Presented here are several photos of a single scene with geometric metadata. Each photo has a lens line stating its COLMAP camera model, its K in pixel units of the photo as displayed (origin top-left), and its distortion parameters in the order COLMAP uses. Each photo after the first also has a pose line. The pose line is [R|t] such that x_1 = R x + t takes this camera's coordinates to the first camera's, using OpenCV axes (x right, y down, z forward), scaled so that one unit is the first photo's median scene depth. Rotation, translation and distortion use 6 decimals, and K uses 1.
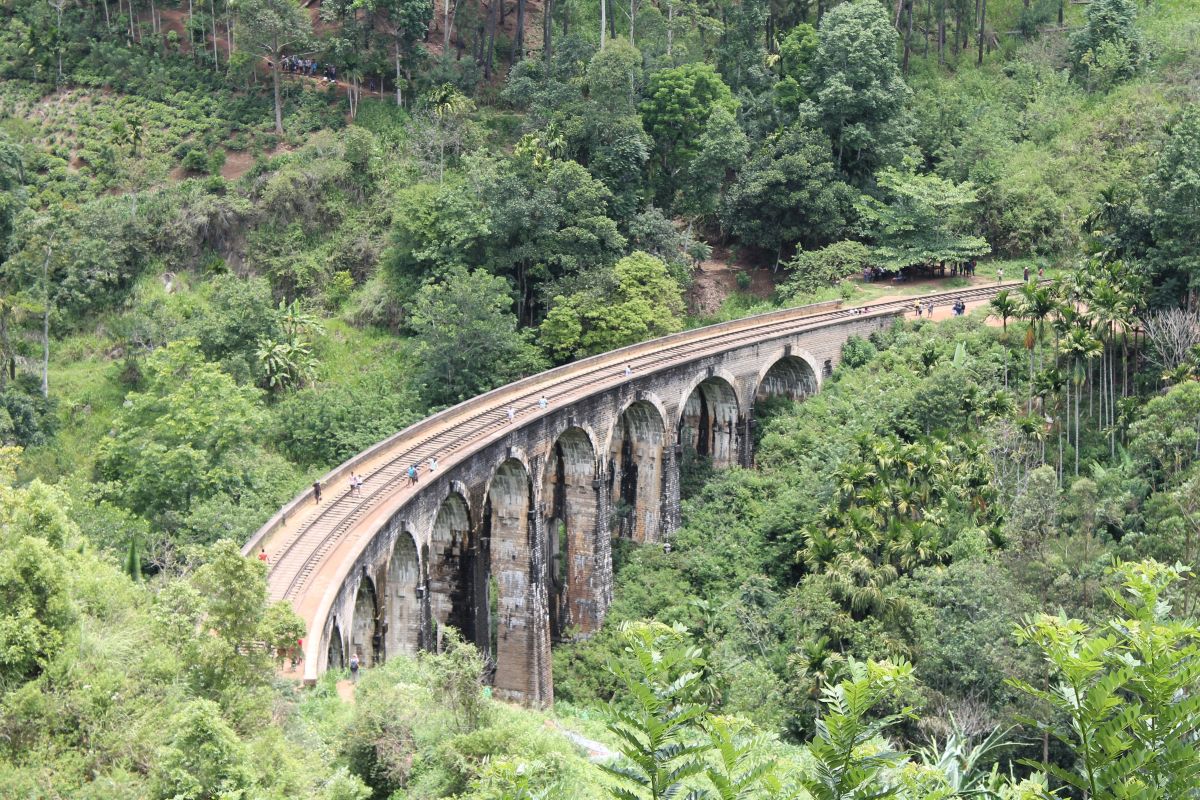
lens RADIAL K [[2992.6, 0, 600.0], [0, 2992.6, 400.0], [0, 0, 1]] dist [0.227403, -0.087998]
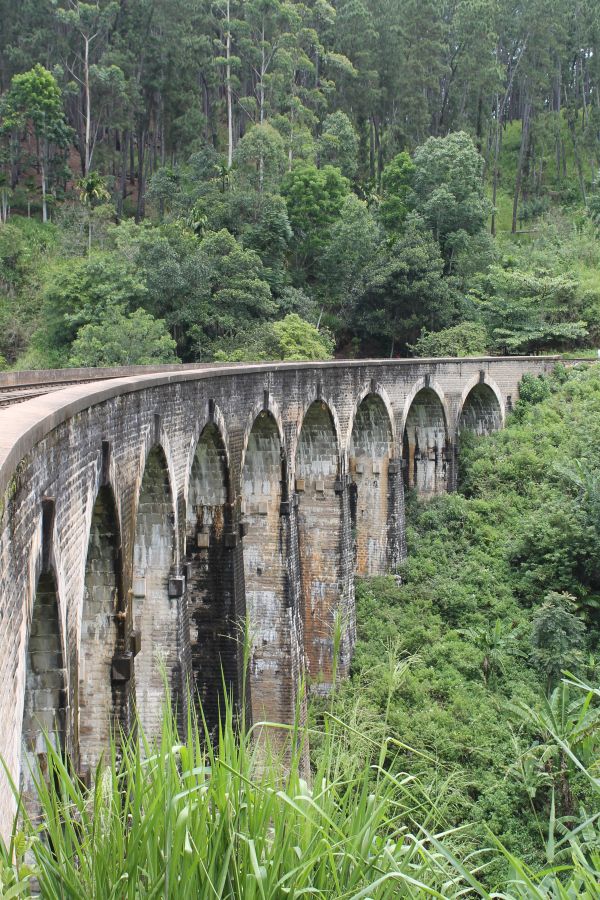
lens RADIAL K [[1264.0, 0, 300.0], [0, 1264.0, 450.0], [0, 0, 1]] dist [-0.017270, -0.044867]
pose [[0.986583, -0.019584, 0.162082, -0.061988], [0.041161, 0.990546, -0.130859, 0.059110], [-0.157987, 0.135775, 0.978062, 0.659717]]
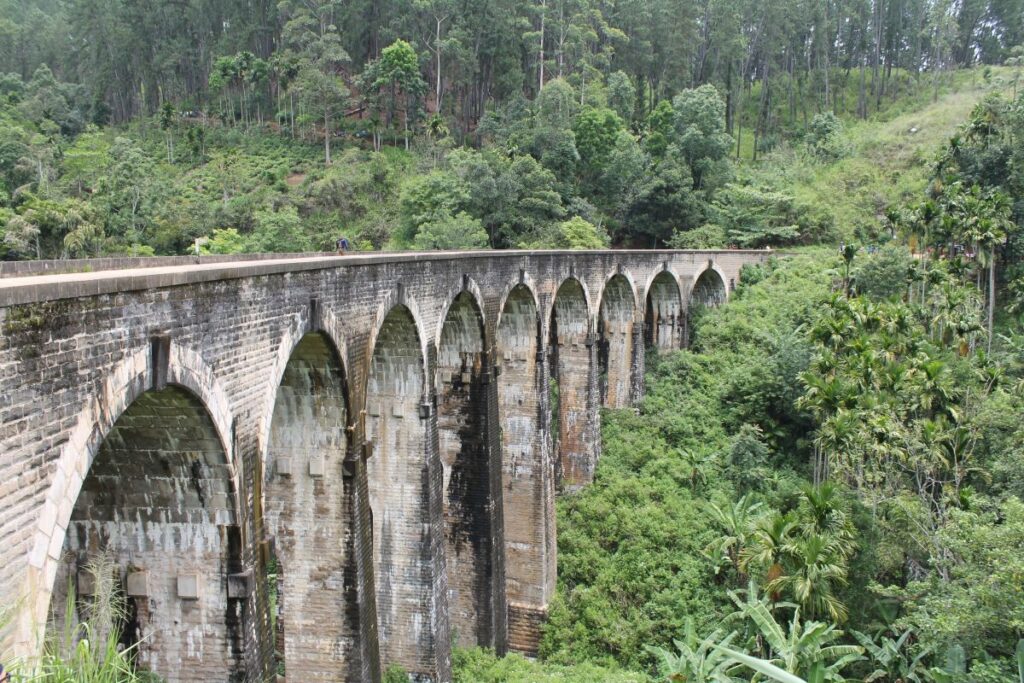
lens RADIAL K [[904.9, 0, 512.0], [0, 904.9, 341.5], [0, 0, 1]] dist [-0.122190, 0.013993]
pose [[0.998874, -0.000425, 0.047441, -0.041936], [0.005483, 0.994293, -0.106543, 0.059619], [-0.047125, 0.106683, 0.993176, 0.664505]]
